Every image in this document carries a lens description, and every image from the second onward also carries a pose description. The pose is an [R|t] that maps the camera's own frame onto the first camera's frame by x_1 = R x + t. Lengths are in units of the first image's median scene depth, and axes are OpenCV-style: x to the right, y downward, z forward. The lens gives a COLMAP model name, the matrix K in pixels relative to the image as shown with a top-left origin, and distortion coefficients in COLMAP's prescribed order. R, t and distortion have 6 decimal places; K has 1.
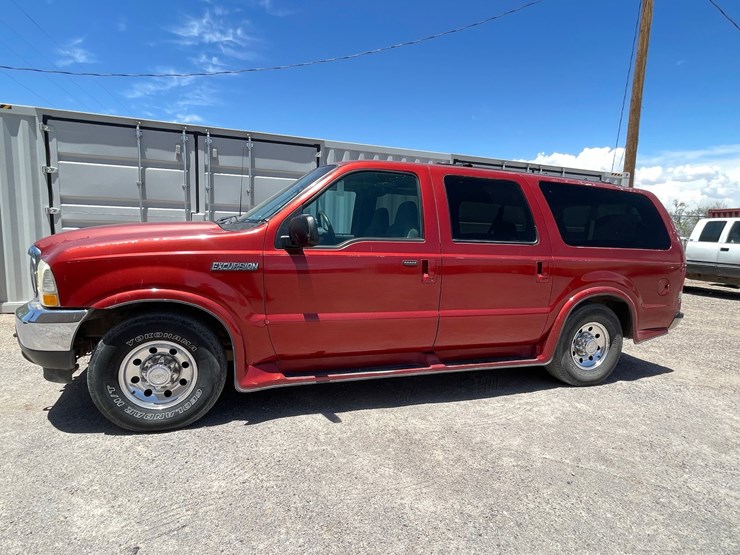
lens RADIAL K [[402.6, 0, 369.9], [0, 402.6, 281.4], [0, 0, 1]] dist [-0.001443, -0.000295]
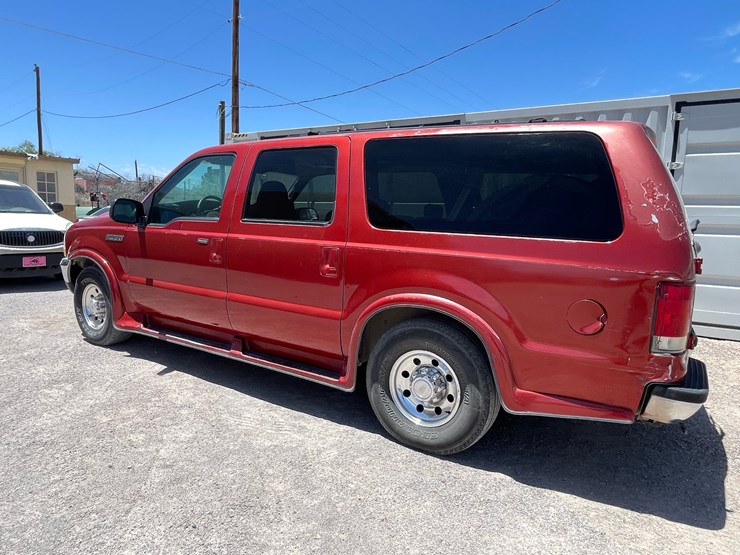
lens RADIAL K [[471.5, 0, 371.6], [0, 471.5, 276.9], [0, 0, 1]] dist [-0.003312, 0.001580]
pose [[0.631351, 0.082160, -0.771132, 1.066489], [-0.103411, 0.994411, 0.021283, -0.020861], [0.768571, 0.066307, 0.636319, 0.460303]]
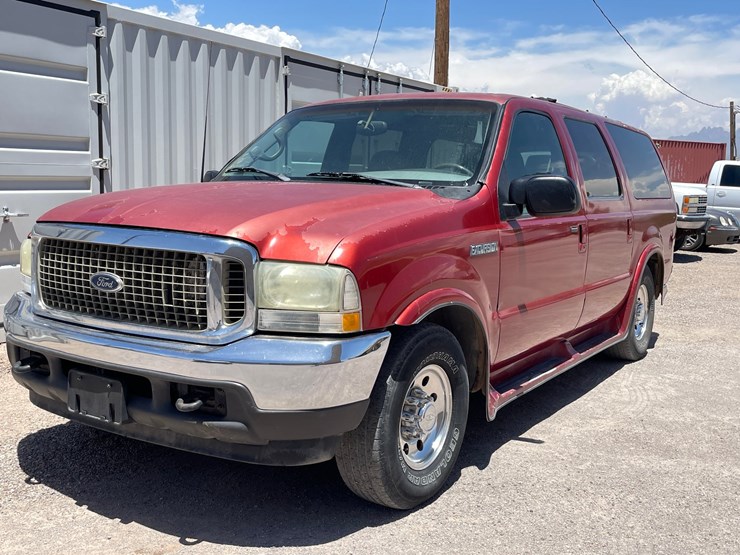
lens RADIAL K [[780.5, 0, 367.7], [0, 780.5, 278.2], [0, 0, 1]] dist [0.114491, -0.161671]
pose [[0.785307, -0.100124, 0.610956, -0.964233], [0.087515, 0.994880, 0.050552, -0.051583], [-0.612889, 0.013769, 0.790049, 0.010893]]
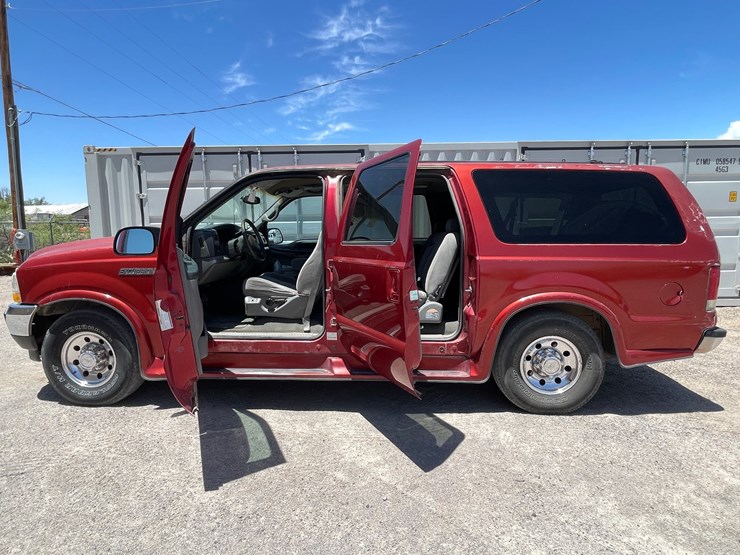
lens RADIAL K [[426.8, 0, 373.7], [0, 426.8, 281.8], [0, 0, 1]] dist [-0.001928, -0.000965]
pose [[0.931797, -0.002113, -0.362973, 0.534986], [-0.004154, 0.999856, -0.016483, 0.007656], [0.362956, 0.016867, 0.931654, 0.064787]]
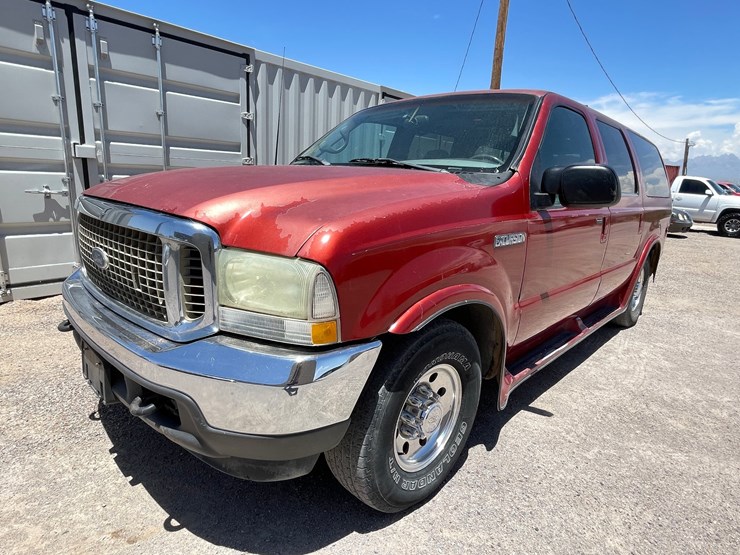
lens RADIAL K [[423.1, 0, 364.1], [0, 423.1, 279.1], [0, 0, 1]] dist [-0.000810, -0.000255]
pose [[0.889060, -0.101458, 0.446406, -0.622624], [0.044095, 0.989577, 0.137088, -0.055832], [-0.455661, -0.102195, 0.884267, 0.332750]]
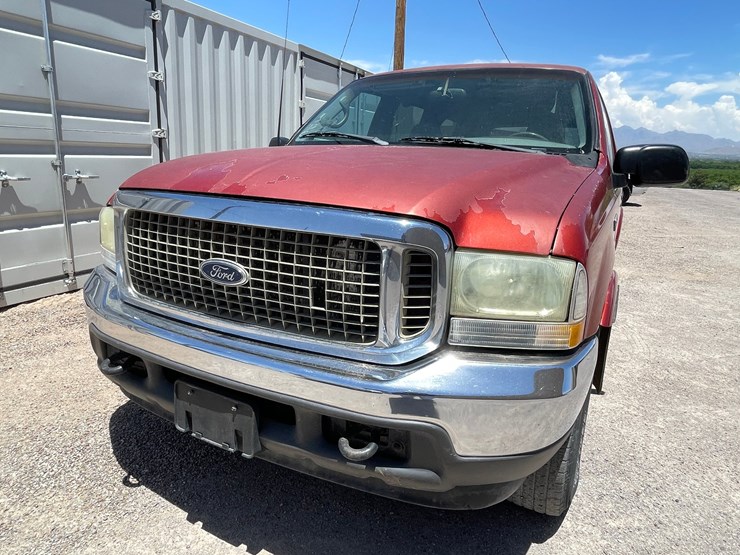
lens RADIAL K [[488.5, 0, 369.1], [0, 488.5, 273.6], [0, 0, 1]] dist [-0.002665, -0.000049]
pose [[0.718093, -0.172186, 0.674310, -0.849381], [0.076503, 0.982568, 0.169430, -0.085697], [-0.691730, -0.070080, 0.718748, 0.486464]]
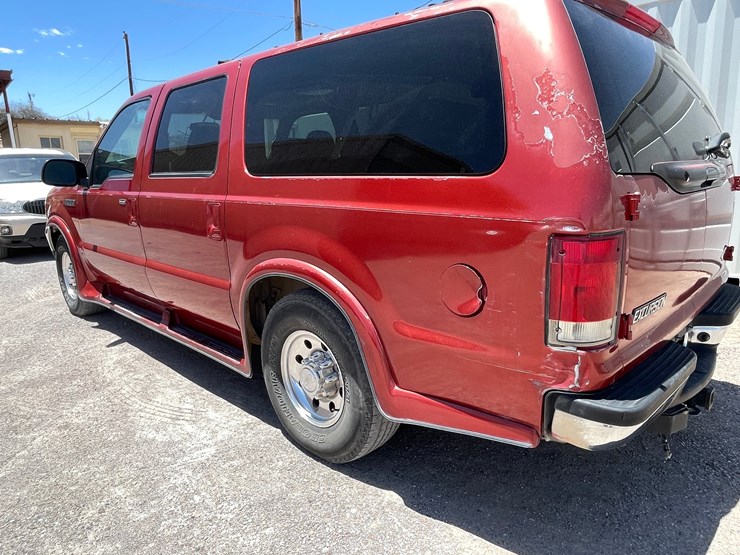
lens RADIAL K [[505.9, 0, 372.7], [0, 505.9, 270.9], [0, 0, 1]] dist [0.000252, -0.002441]
pose [[0.453463, 0.131036, -0.881590, 1.127691], [-0.061257, 0.991377, 0.115845, -0.047737], [0.889167, 0.001472, 0.457580, 0.792296]]
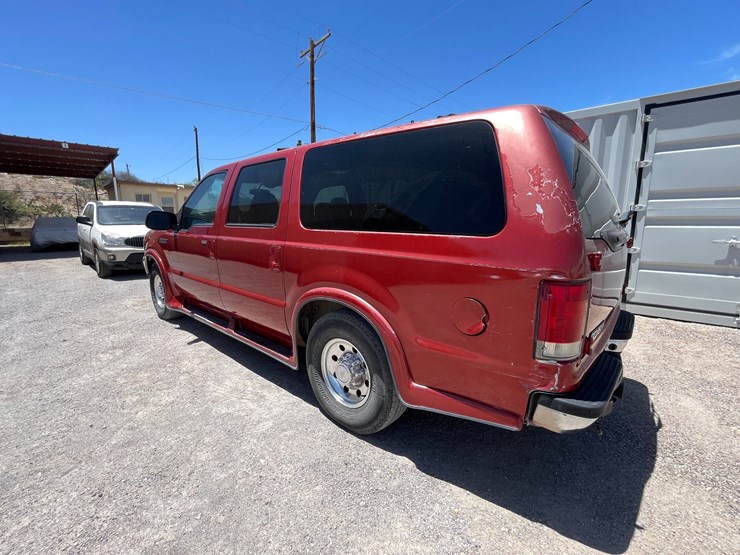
lens RADIAL K [[331.1, 0, 370.8], [0, 331.1, 277.0], [0, 0, 1]] dist [-0.001171, -0.000482]
pose [[0.495093, 0.111623, -0.861640, 1.060545], [-0.089105, 0.993007, 0.077442, -0.053584], [0.864259, 0.038435, 0.501577, 0.754253]]
